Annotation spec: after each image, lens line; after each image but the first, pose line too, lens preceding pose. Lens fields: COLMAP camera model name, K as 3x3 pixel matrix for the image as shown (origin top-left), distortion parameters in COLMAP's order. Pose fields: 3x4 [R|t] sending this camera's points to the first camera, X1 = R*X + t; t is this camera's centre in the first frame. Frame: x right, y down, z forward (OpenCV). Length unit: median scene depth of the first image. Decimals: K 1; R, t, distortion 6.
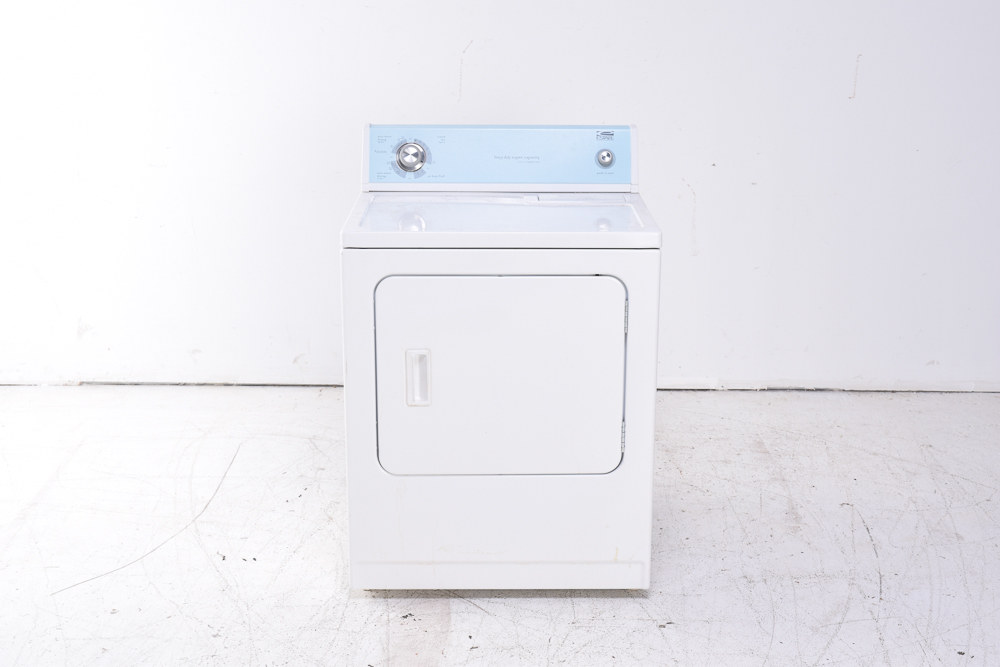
lens RADIAL K [[1443.4, 0, 500.0], [0, 1443.4, 333.5], [0, 0, 1]] dist [-0.032999, 0.042648]
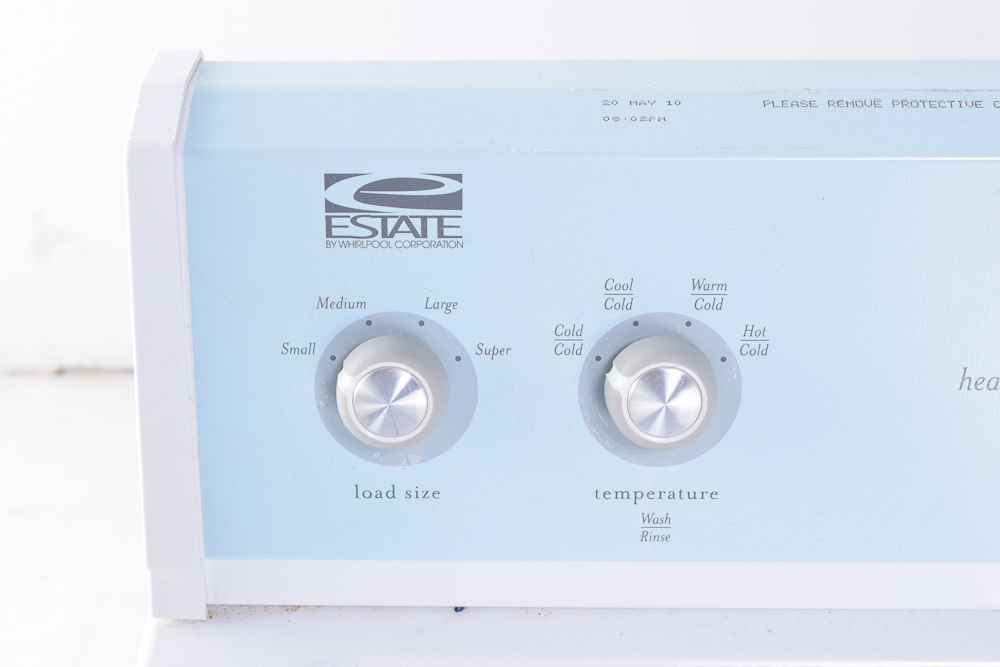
lens RADIAL K [[1758.6, 0, 500.0], [0, 1758.6, 333.5], [0, 0, 1]] dist [0.028178, -0.065344]
pose [[0.999722, 0.005772, -0.022882, -0.263499], [0.004012, 0.913945, 0.405817, -0.205281], [0.023255, -0.405796, 0.913668, 0.927915]]
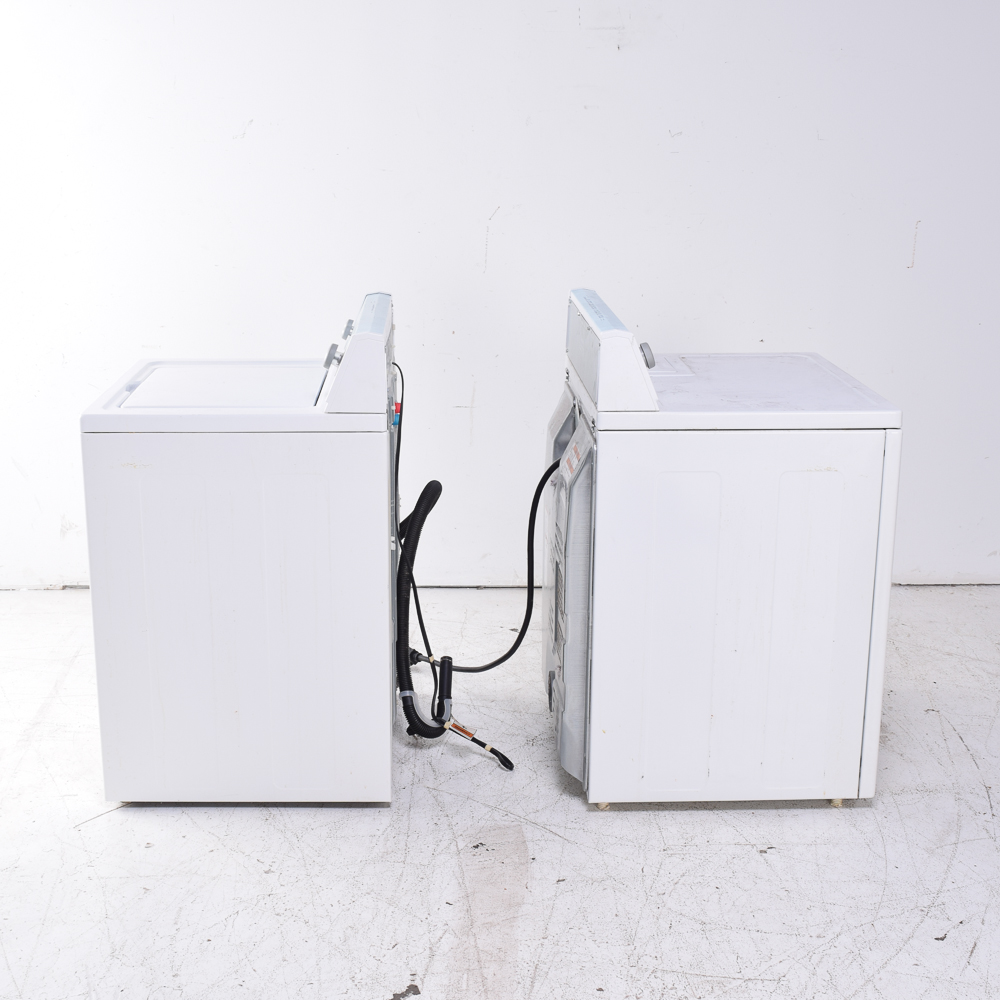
lens RADIAL K [[1539.2, 0, 466.4], [0, 1539.2, 499.1], [0, 0, 1]] dist [-0.079452, 0.012380]
pose [[0.999575, -0.010703, 0.027103, -0.093580], [0.011141, 0.999808, -0.016091, -0.003669], [-0.026926, 0.016386, 0.999503, 0.045368]]
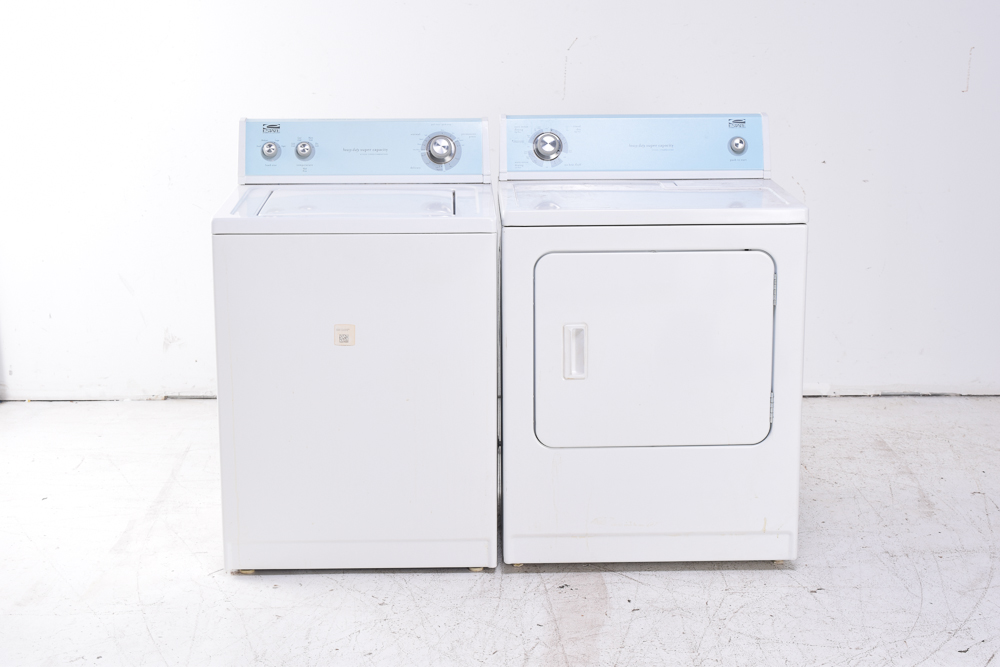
lens RADIAL K [[1758.6, 0, 500.0], [0, 1758.6, 333.5], [0, 0, 1]] dist [0.028178, -0.065344]
pose [[0.999877, -0.011507, 0.010666, -0.118797], [0.012001, 0.998797, -0.047549, 0.073971], [-0.010106, 0.047671, 0.998812, -0.254345]]
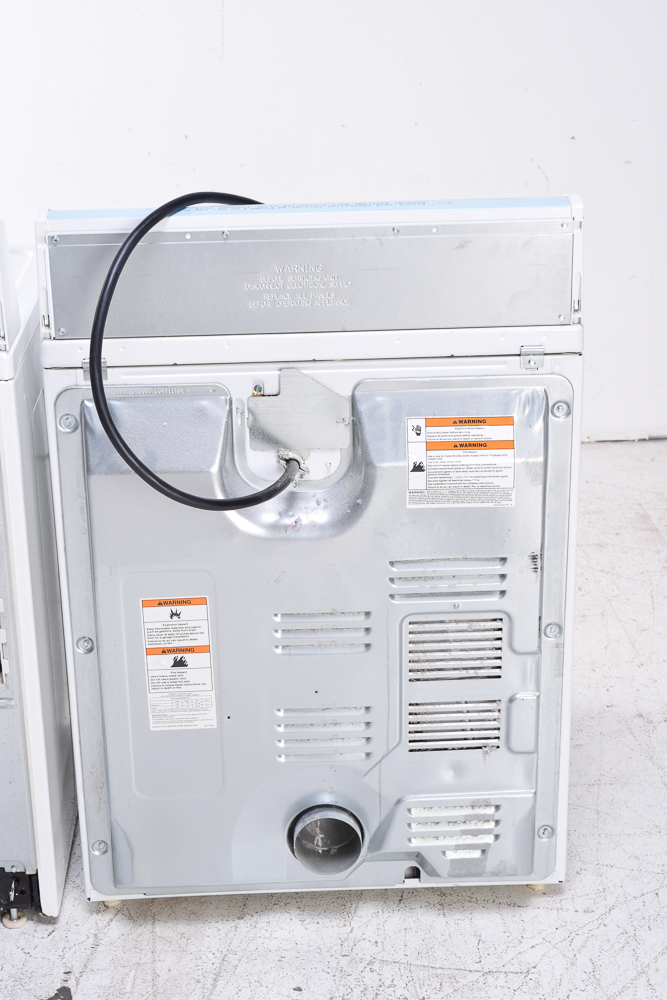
lens RADIAL K [[1758.6, 0, 333.5], [0, 1758.6, 500.0], [0, 0, 1]] dist [0.028178, -0.065344]
pose [[0.999061, -0.034523, 0.026179, -0.004604], [0.032014, 0.995351, 0.090841, -0.026590], [-0.029194, -0.089917, 0.995521, 0.133590]]
